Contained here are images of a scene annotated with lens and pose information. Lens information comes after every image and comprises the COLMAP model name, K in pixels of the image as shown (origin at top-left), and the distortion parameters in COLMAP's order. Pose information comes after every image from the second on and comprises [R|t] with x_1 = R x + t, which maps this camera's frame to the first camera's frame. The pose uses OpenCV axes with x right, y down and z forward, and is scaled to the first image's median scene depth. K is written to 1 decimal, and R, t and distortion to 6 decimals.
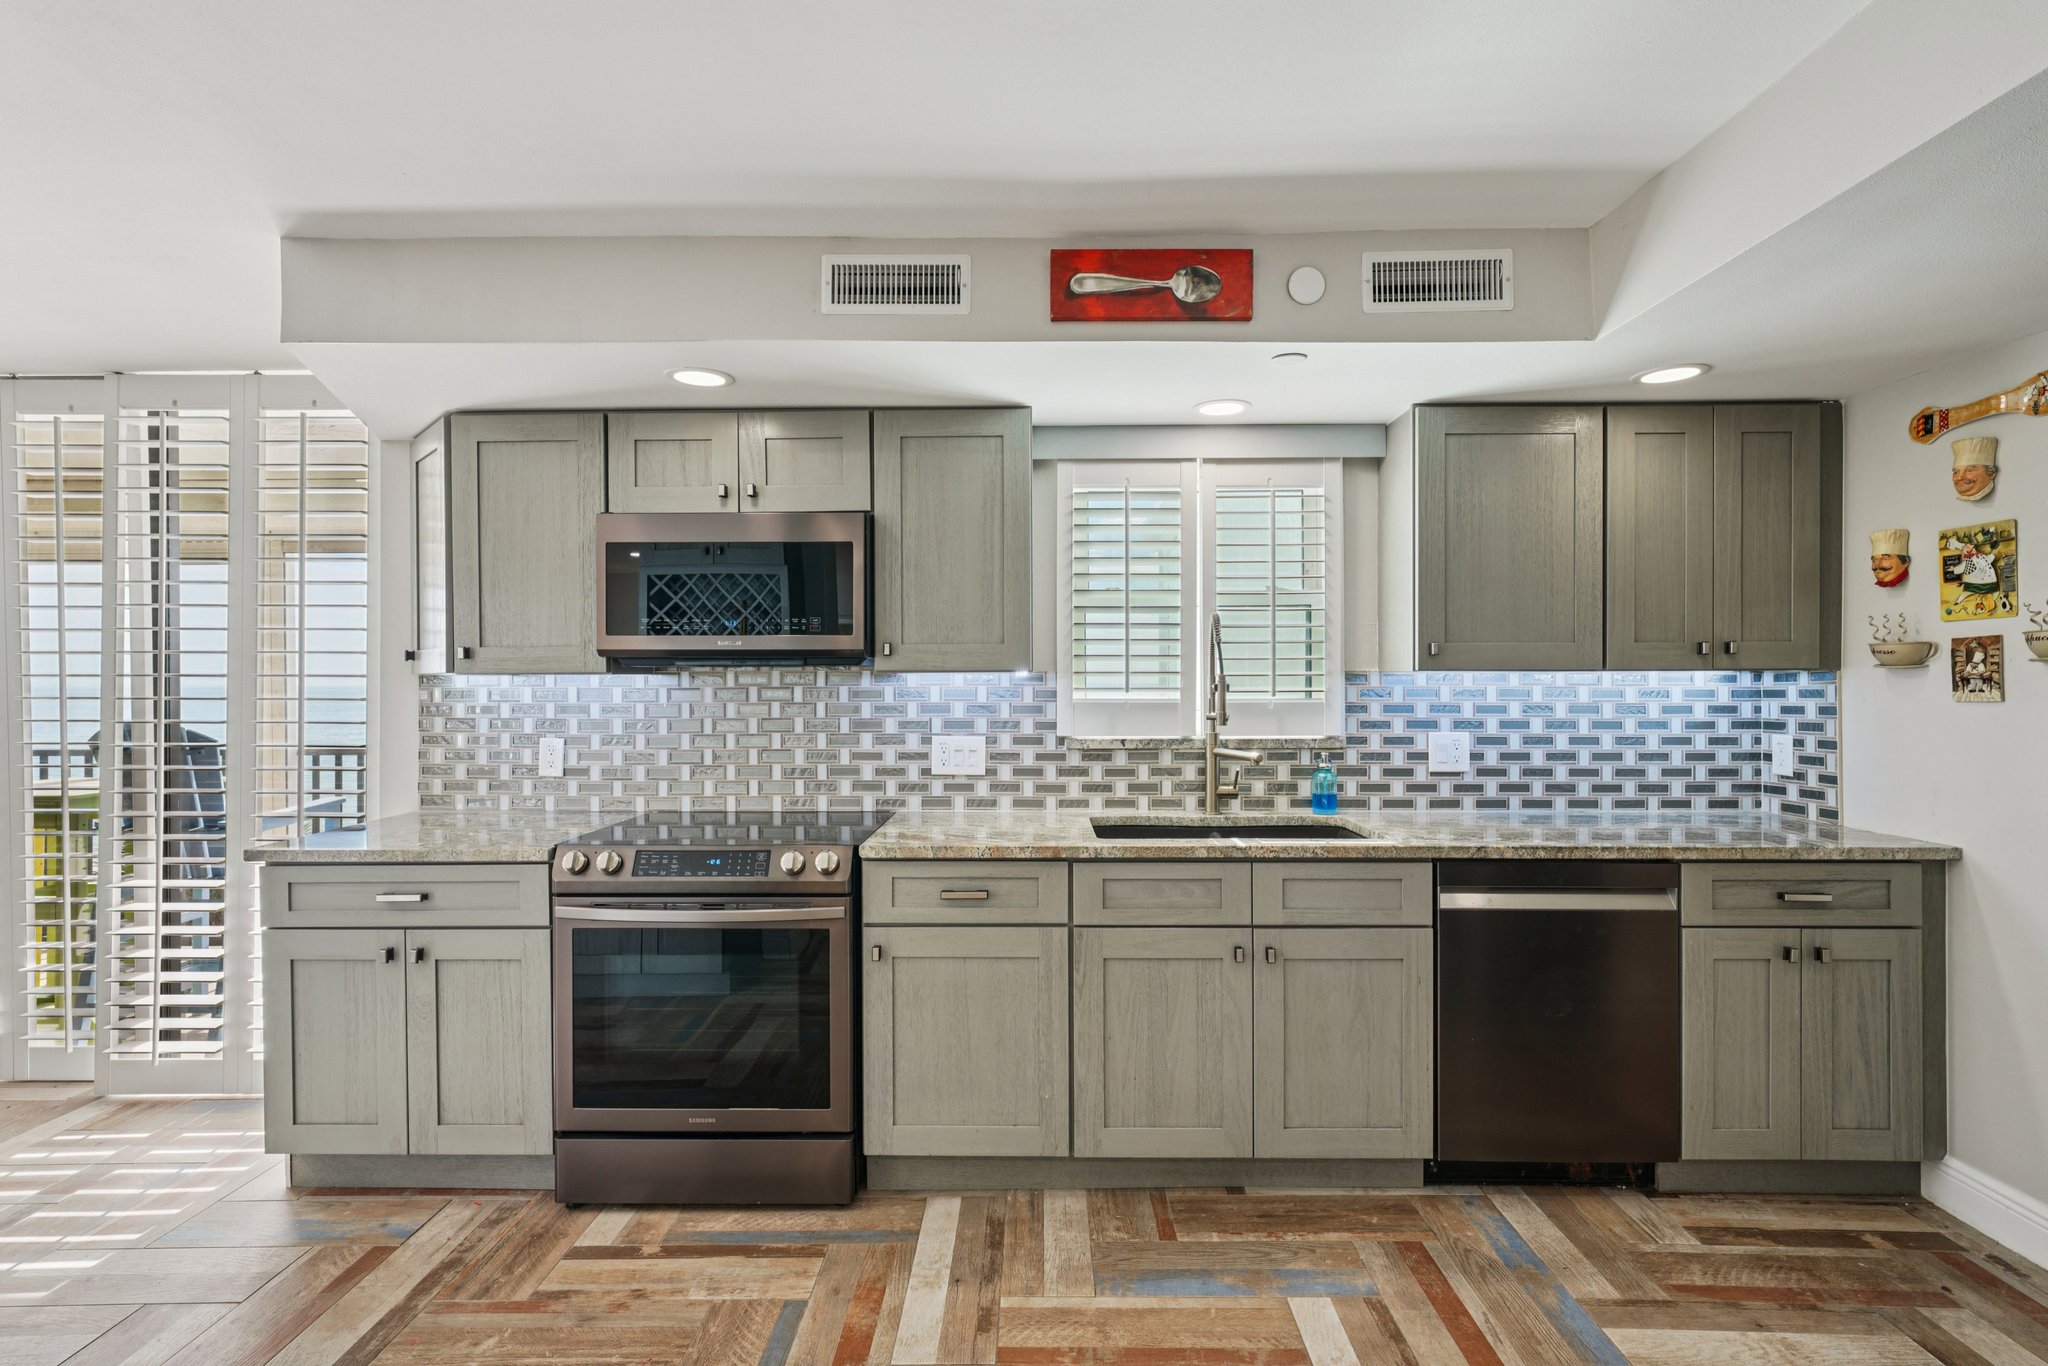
lens RADIAL K [[961.7, 0, 1024.0], [0, 961.7, 683.0], [0, 0, 1]] dist [0.000345, 0.000013]
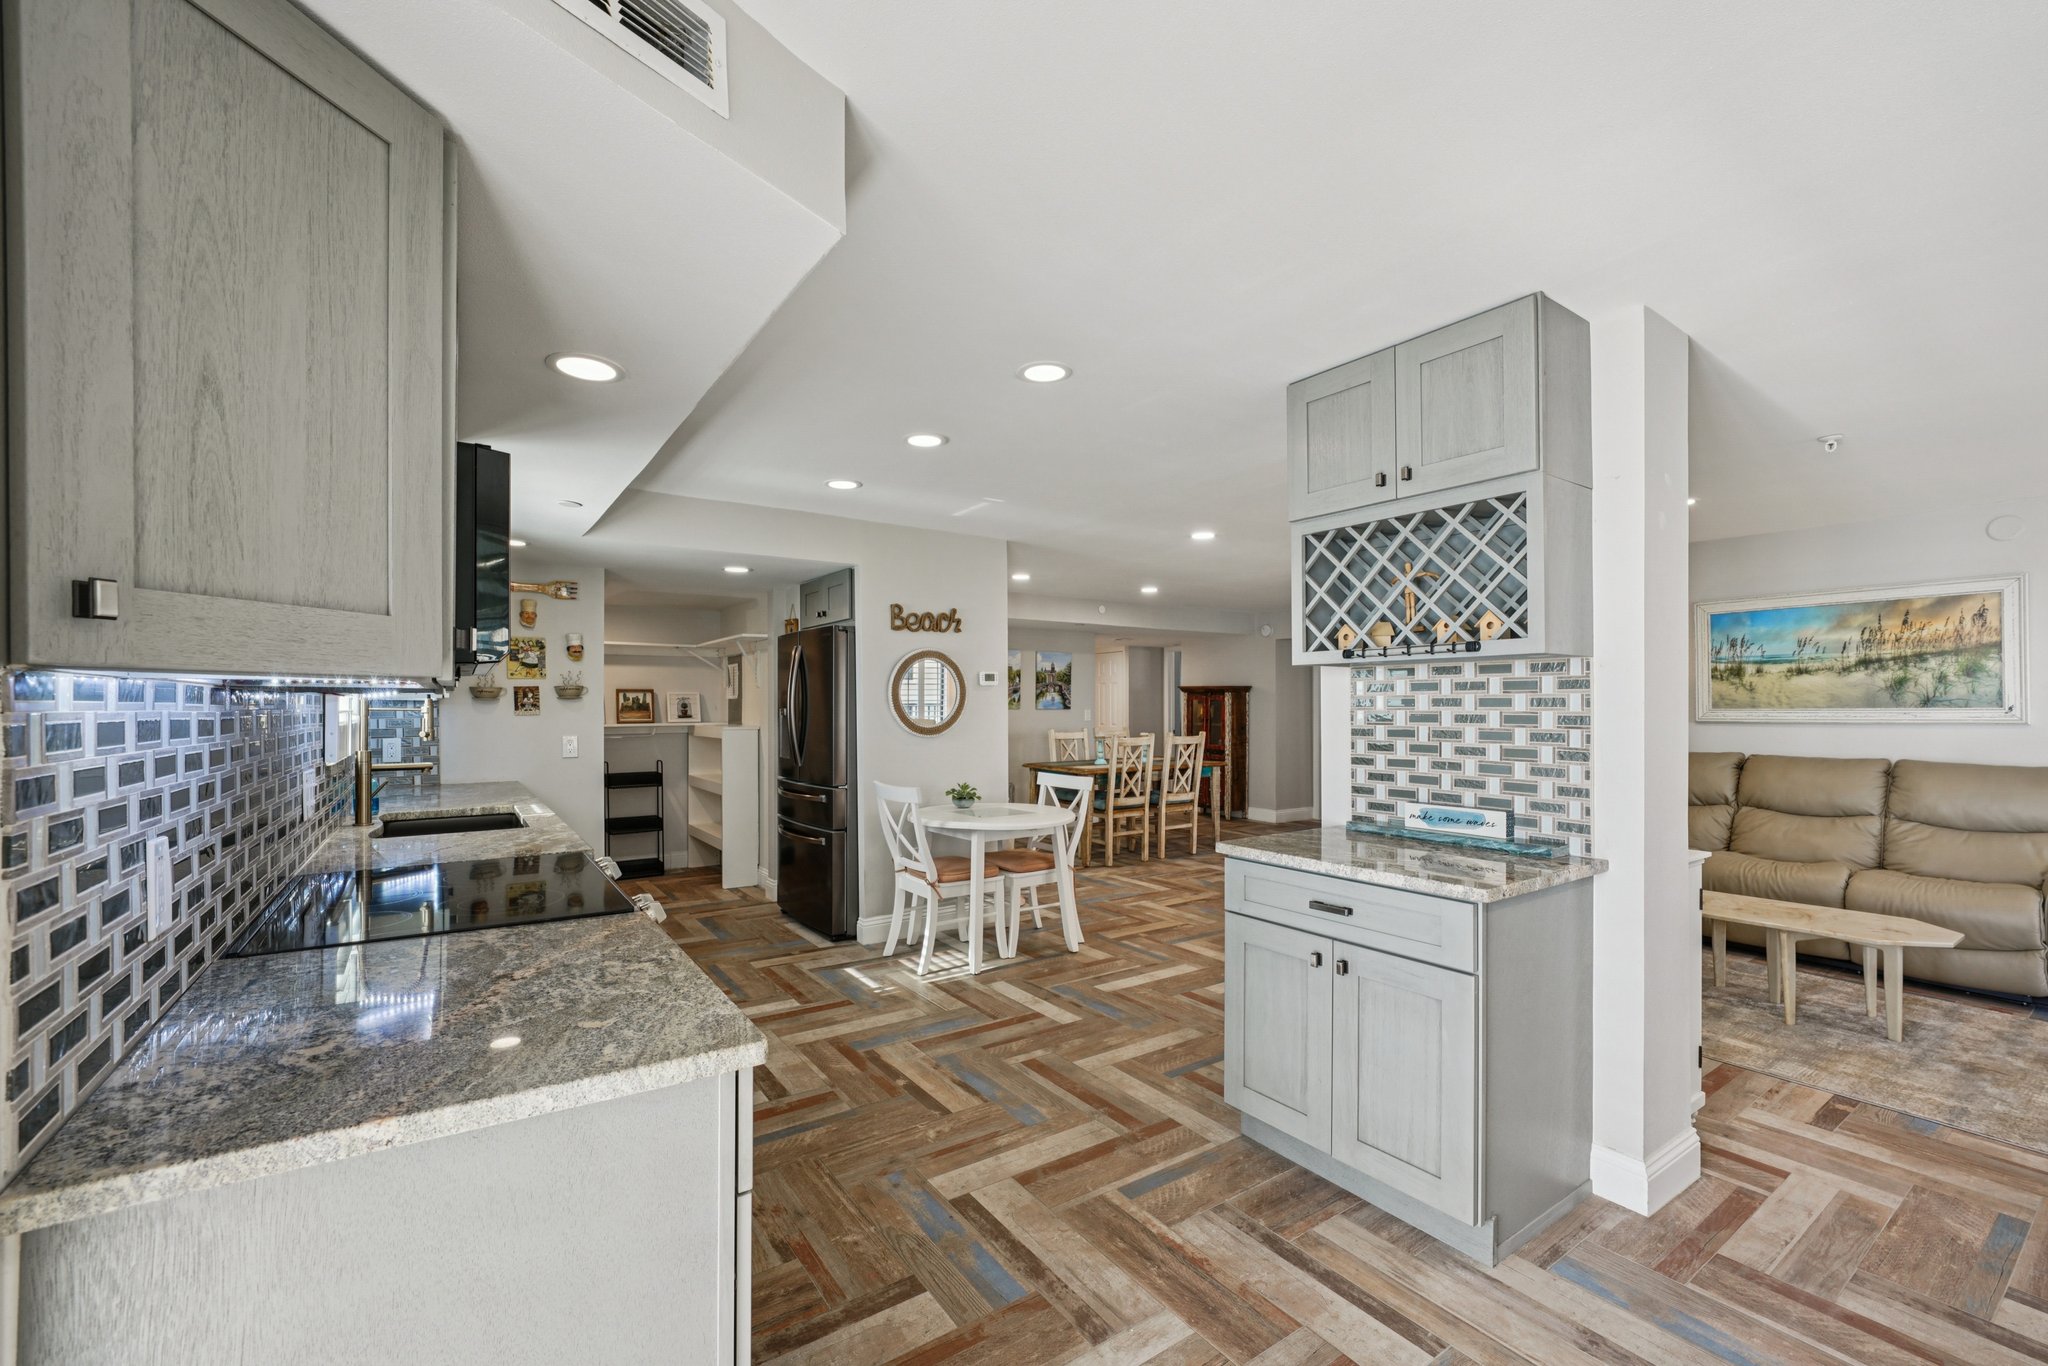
lens RADIAL K [[841.6, 0, 1016.0], [0, 841.6, 706.7], [0, 0, 1]] dist [-0.000949, -0.000153]
pose [[-0.574131, 0.002661, 0.818759, -1.089271], [0.003794, 0.999993, -0.000590, 0.004516], [-0.818755, 0.002767, -0.574136, 1.004389]]
